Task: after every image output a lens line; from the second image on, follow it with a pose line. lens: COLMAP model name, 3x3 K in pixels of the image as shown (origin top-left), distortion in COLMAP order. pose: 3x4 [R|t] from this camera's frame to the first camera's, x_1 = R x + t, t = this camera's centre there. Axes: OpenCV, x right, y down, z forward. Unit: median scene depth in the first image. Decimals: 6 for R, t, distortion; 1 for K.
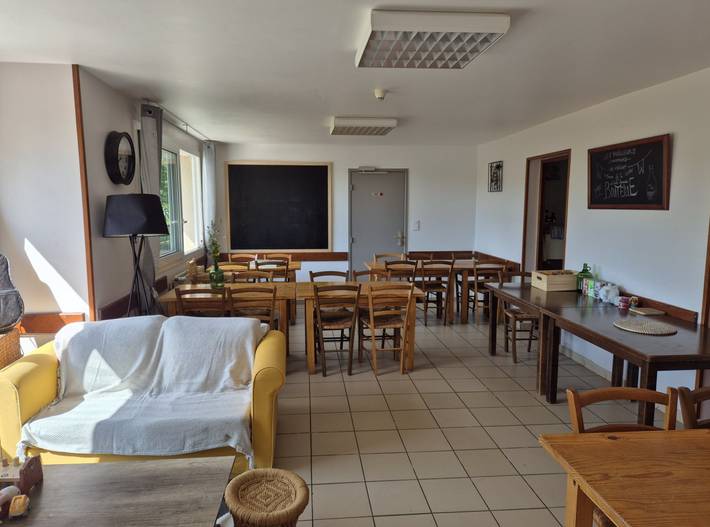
lens RADIAL K [[475.0, 0, 355.0], [0, 475.0, 263.5], [0, 0, 1]] dist [0.000882, 0.000247]
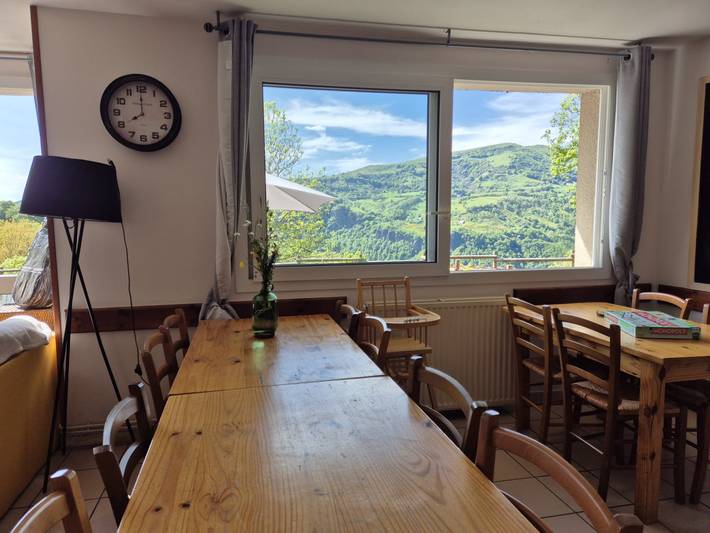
lens RADIAL K [[522.7, 0, 355.0], [0, 522.7, 266.5], [0, 0, 1]] dist [0.000842, 0.002075]
pose [[0.119758, 0.096805, -0.988072, 0.394806], [-0.113580, 0.990036, 0.083231, -0.108676], [0.986285, 0.102258, 0.129560, 1.418483]]
